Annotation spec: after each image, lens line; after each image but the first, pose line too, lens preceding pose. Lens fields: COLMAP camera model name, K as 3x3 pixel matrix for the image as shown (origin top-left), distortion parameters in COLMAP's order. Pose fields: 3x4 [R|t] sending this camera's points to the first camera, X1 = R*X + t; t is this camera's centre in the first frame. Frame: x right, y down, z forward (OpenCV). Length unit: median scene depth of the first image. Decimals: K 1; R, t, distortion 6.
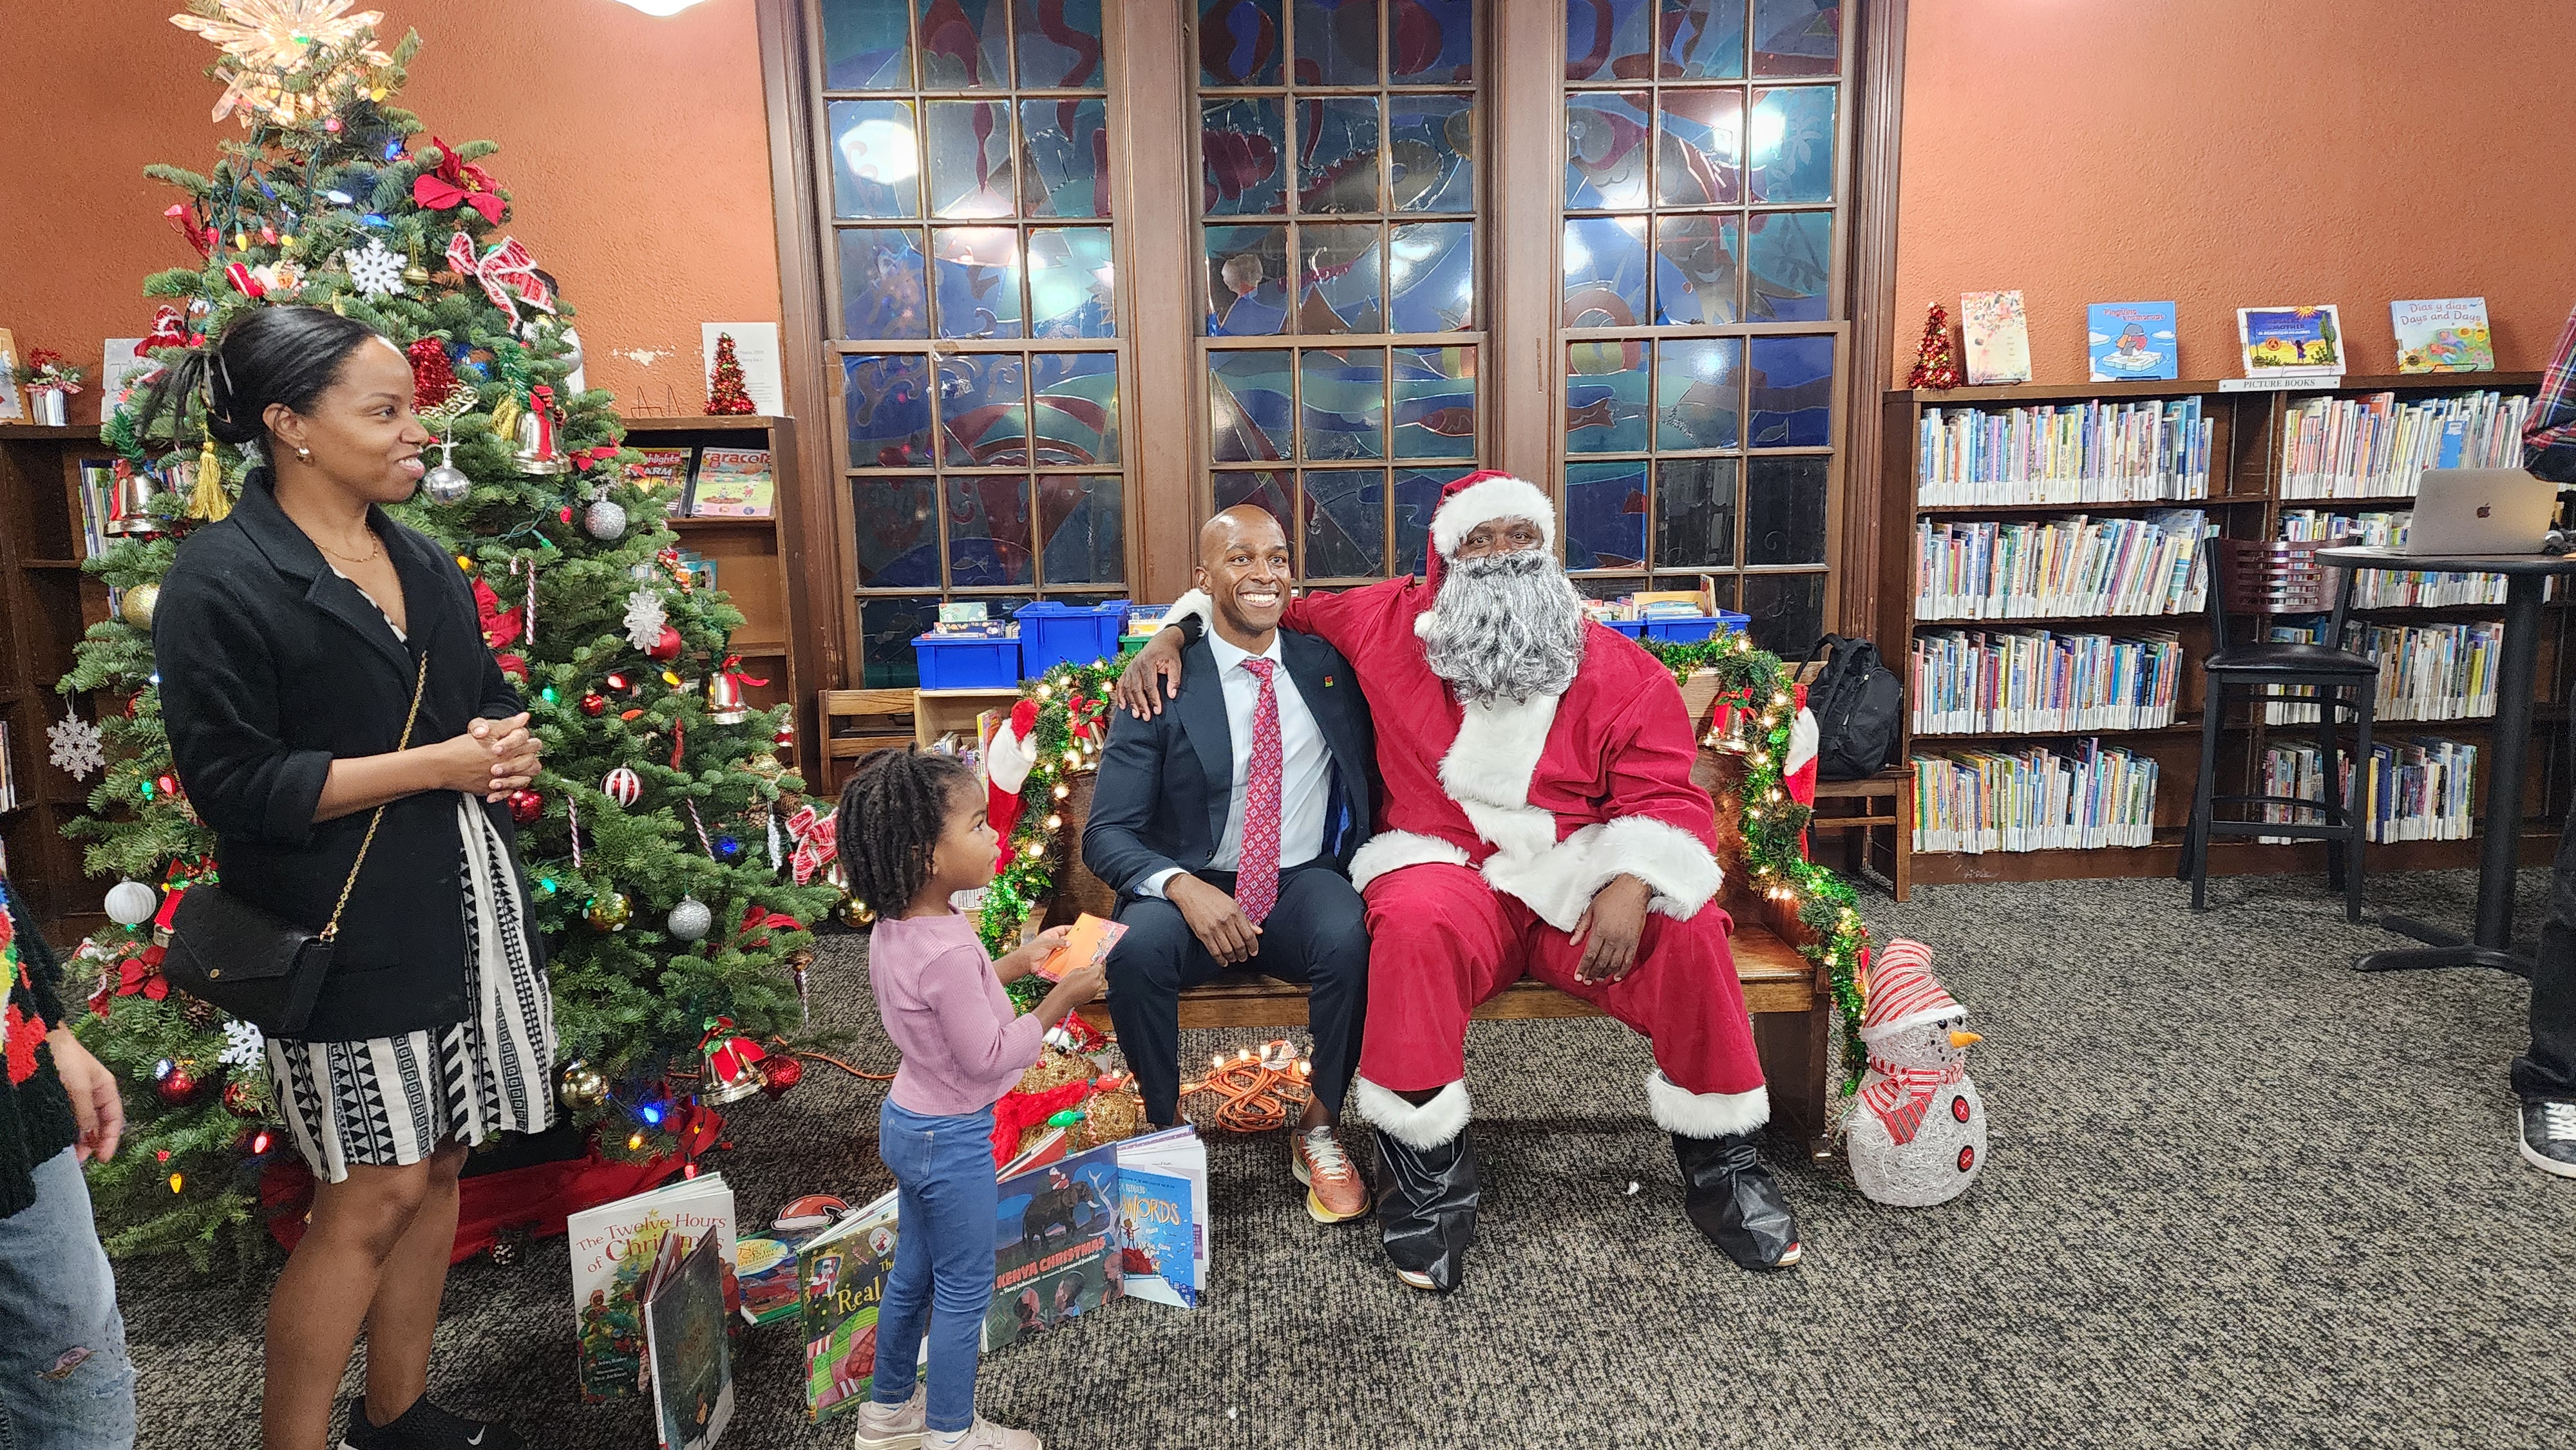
lens RADIAL K [[1656.3, 0, 1288.0], [0, 1656.3, 725.0], [0, 0, 1]] dist [0.037565, -0.038739]
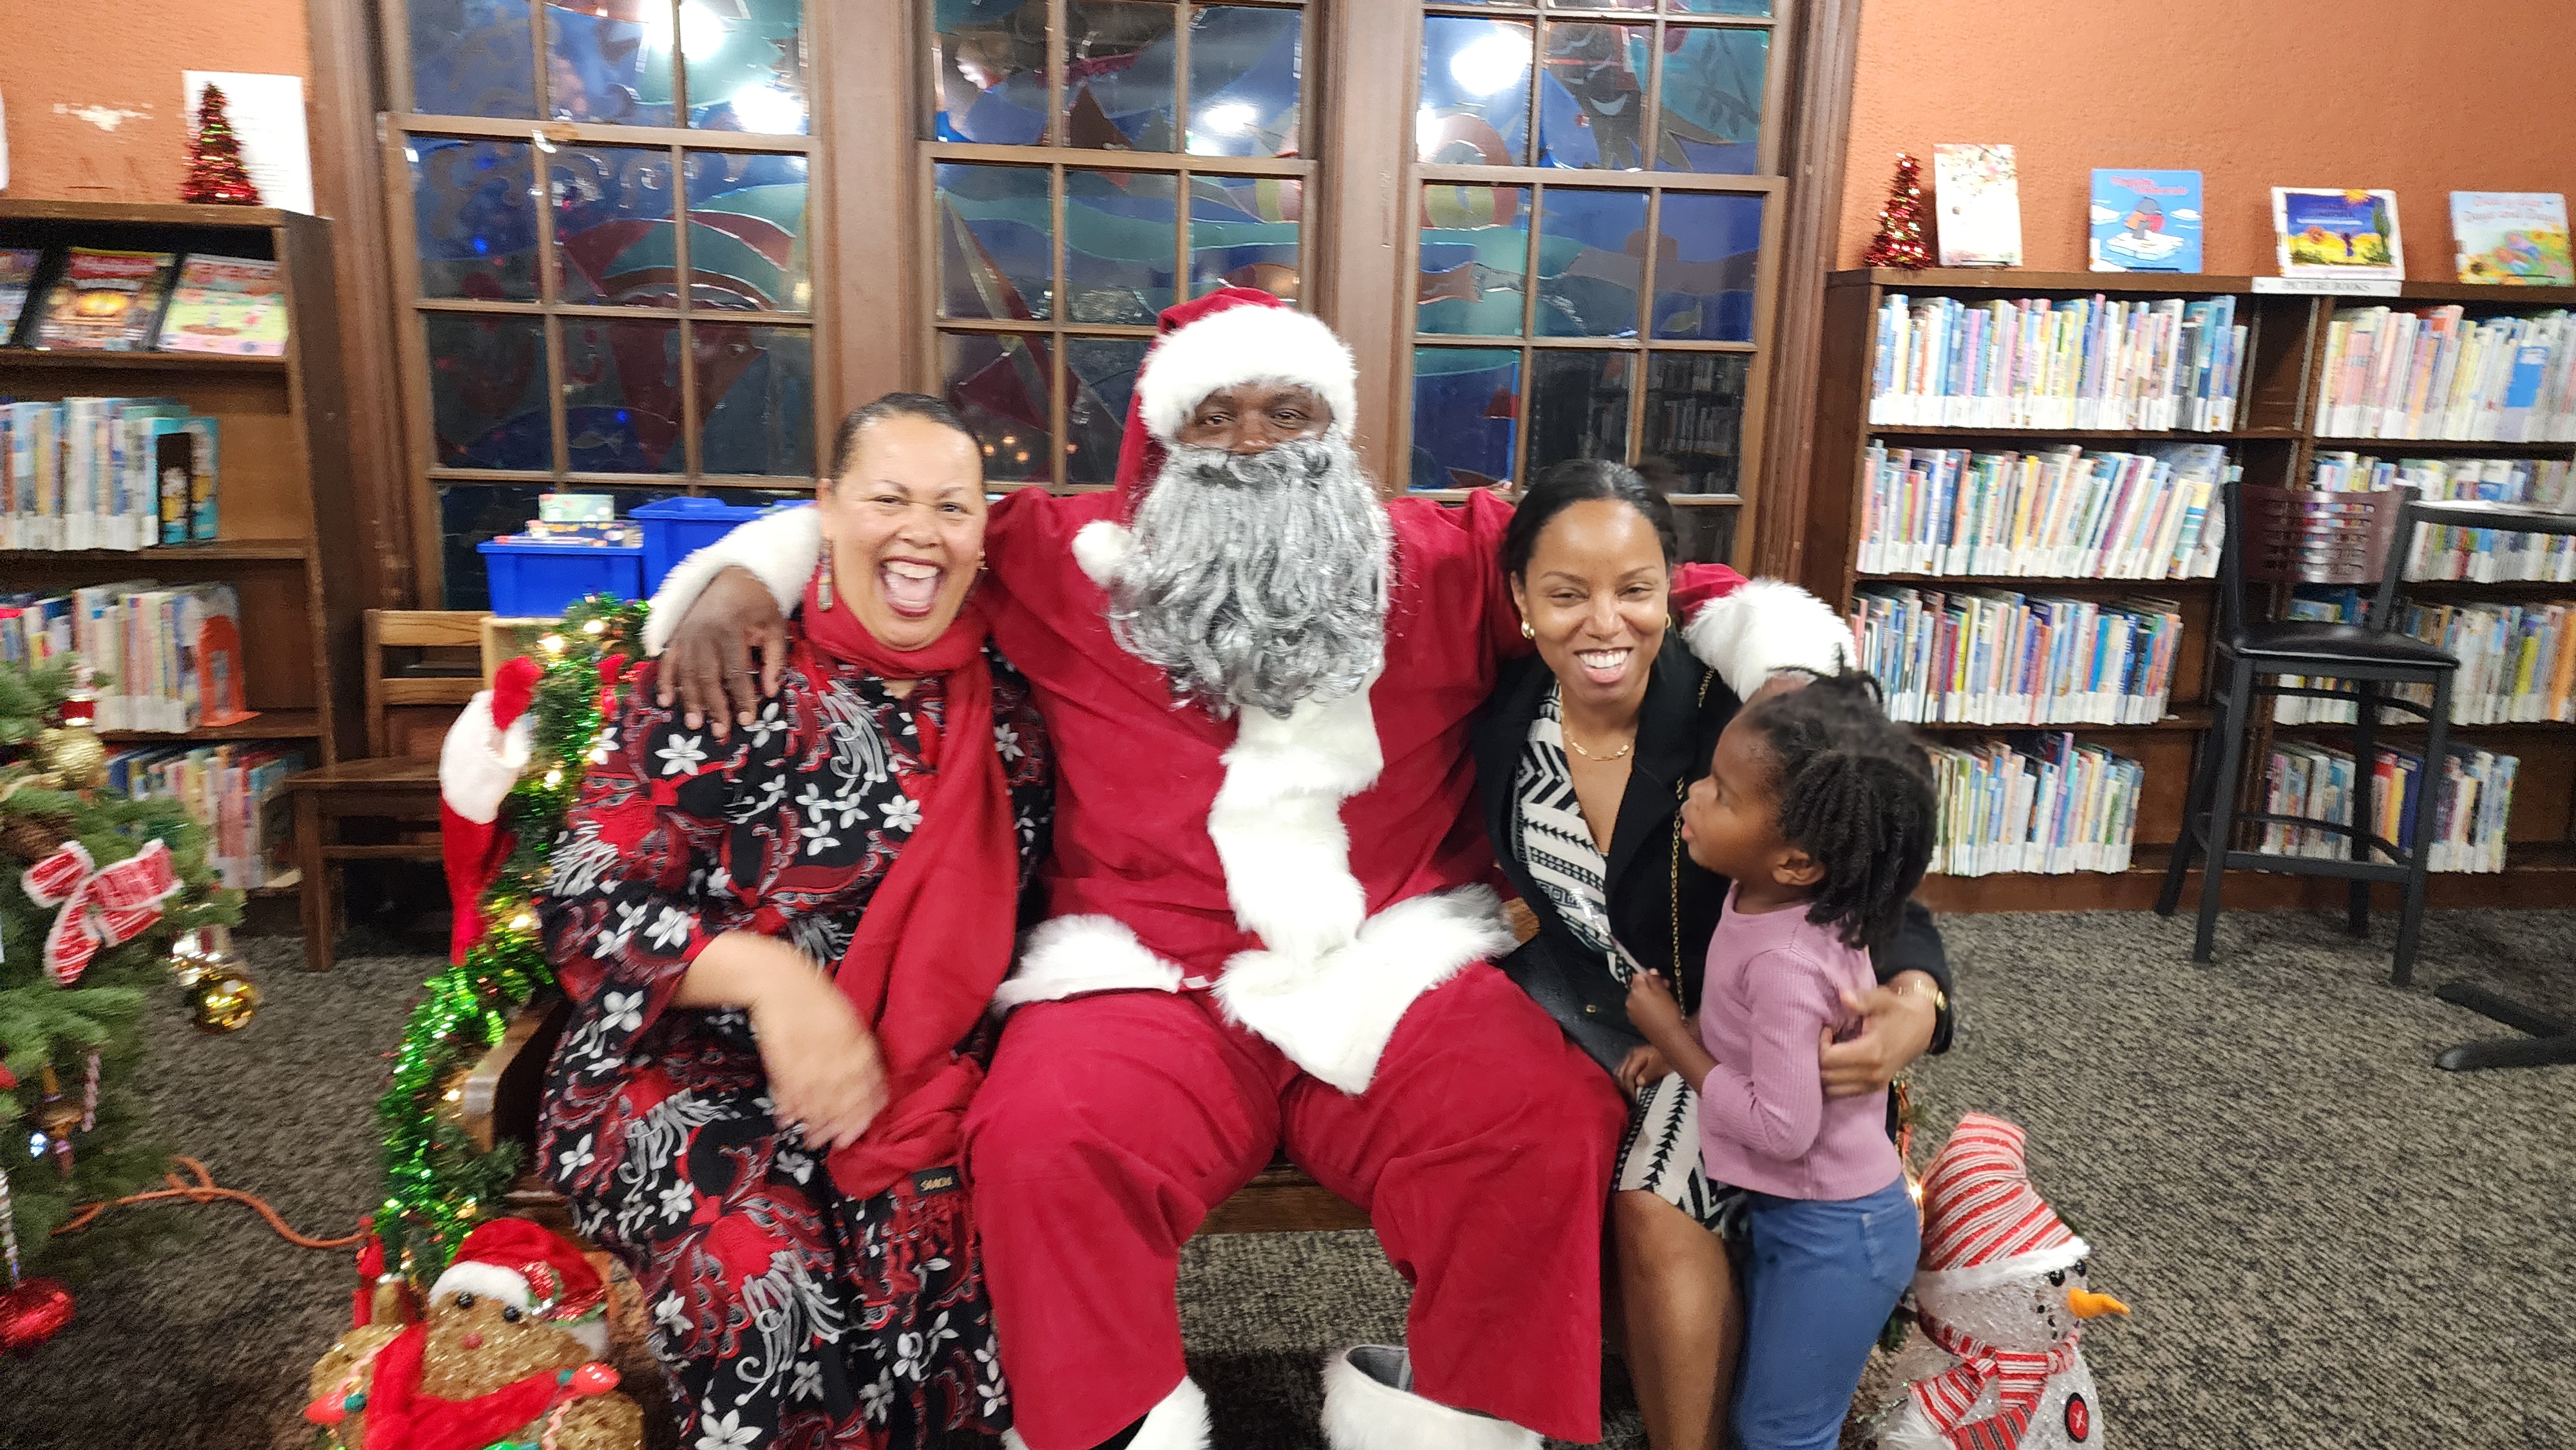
lens RADIAL K [[1656.3, 0, 1288.0], [0, 1656.3, 725.0], [0, 0, 1]] dist [0.037565, -0.038739]
pose [[0.992741, 0.028479, 0.116853, 0.029189], [-0.033971, 0.998397, 0.045278, -0.019192], [-0.115376, -0.048919, 0.992117, 0.270265]]
